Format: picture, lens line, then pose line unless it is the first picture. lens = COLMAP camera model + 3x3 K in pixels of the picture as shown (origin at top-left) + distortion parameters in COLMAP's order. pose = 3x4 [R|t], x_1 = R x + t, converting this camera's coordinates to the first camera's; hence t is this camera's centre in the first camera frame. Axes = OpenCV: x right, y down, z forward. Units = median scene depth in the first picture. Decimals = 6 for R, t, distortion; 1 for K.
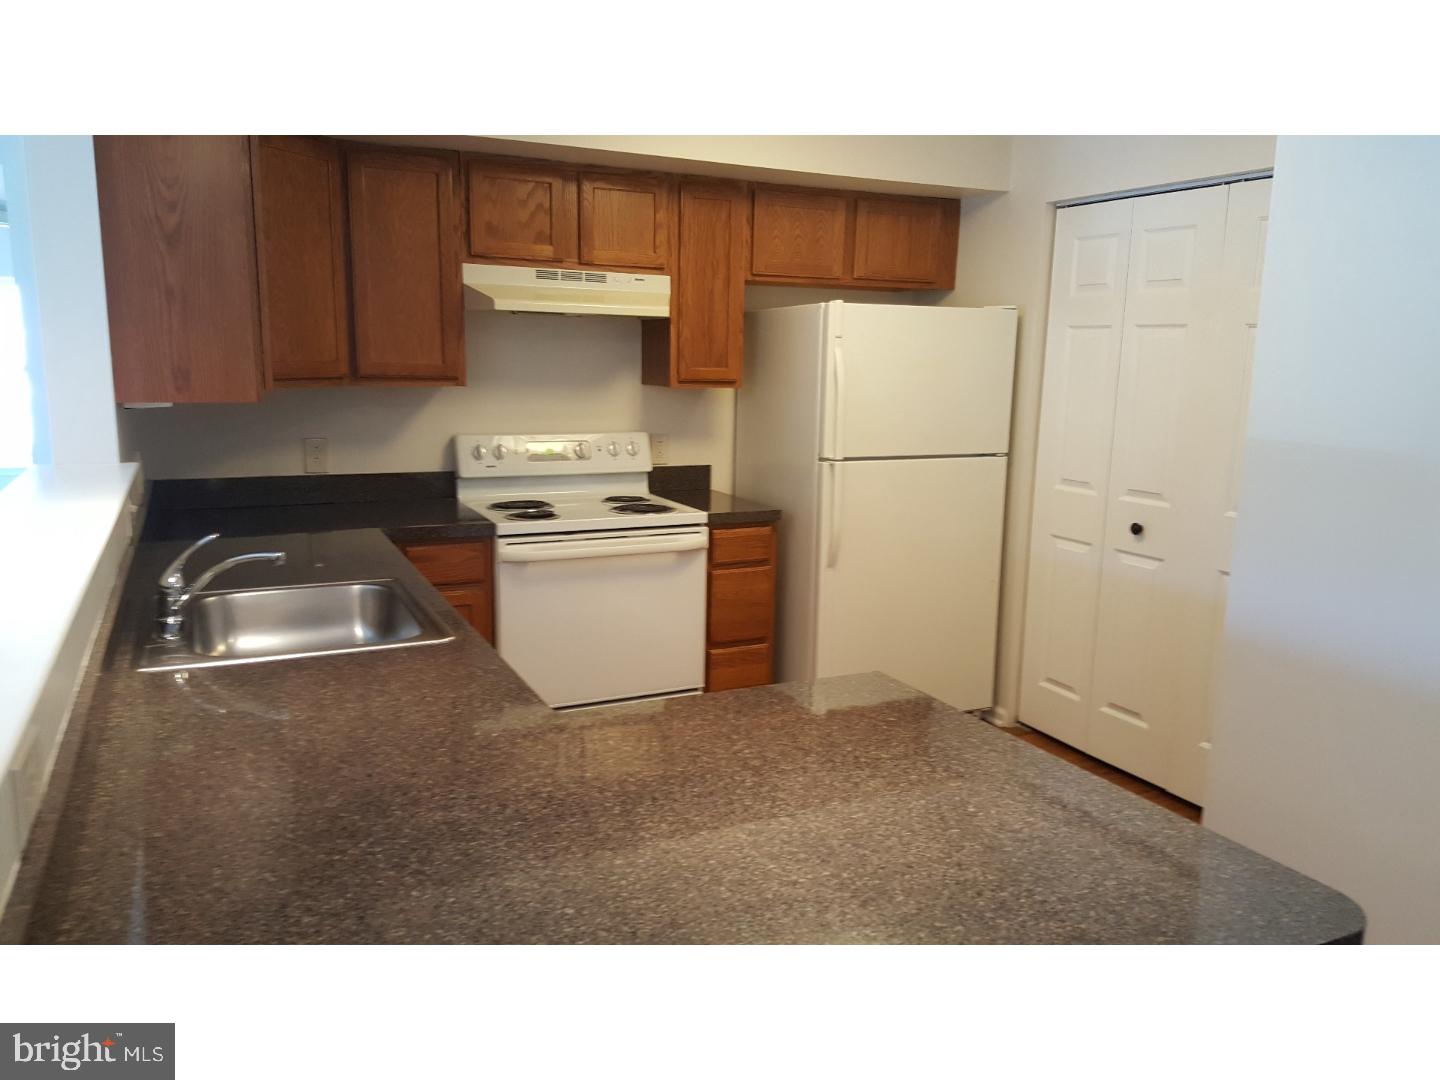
lens RADIAL K [[978.7, 0, 720.0], [0, 978.7, 540.0], [0, 0, 1]] dist [0.079576, -0.174563]
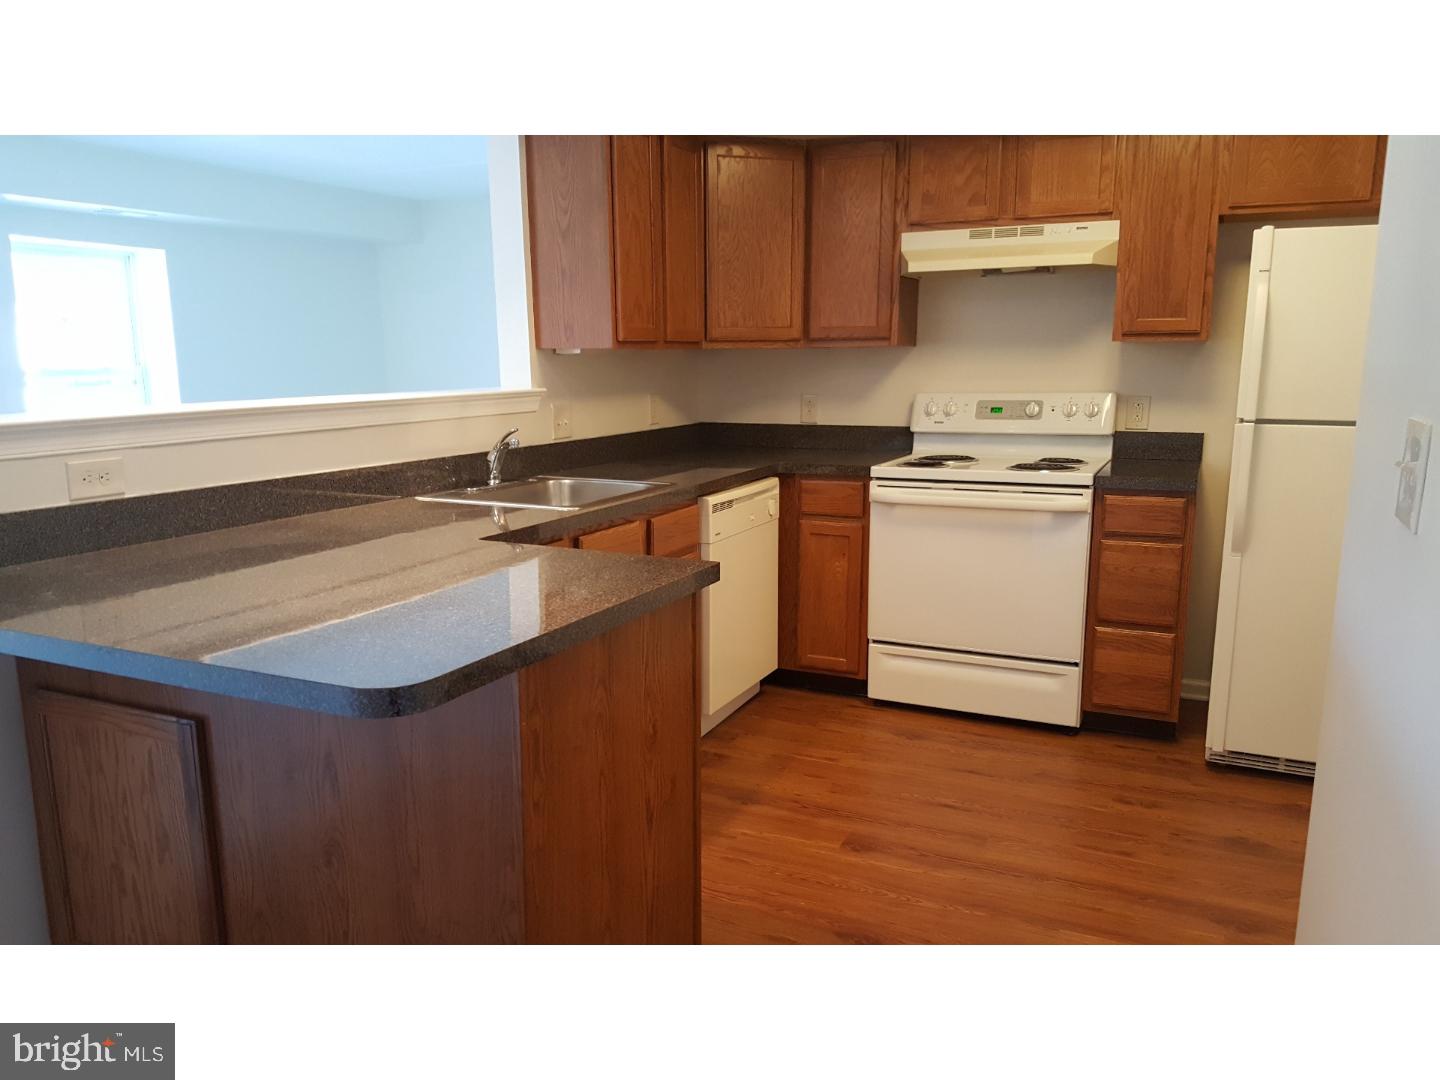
lens RADIAL K [[978.7, 0, 720.0], [0, 978.7, 540.0], [0, 0, 1]] dist [0.079576, -0.174563]
pose [[0.663691, 0.114563, -0.739182, 0.436781], [-0.115444, 0.992050, 0.050100, 0.027237], [0.739045, 0.052083, 0.671640, 0.120596]]
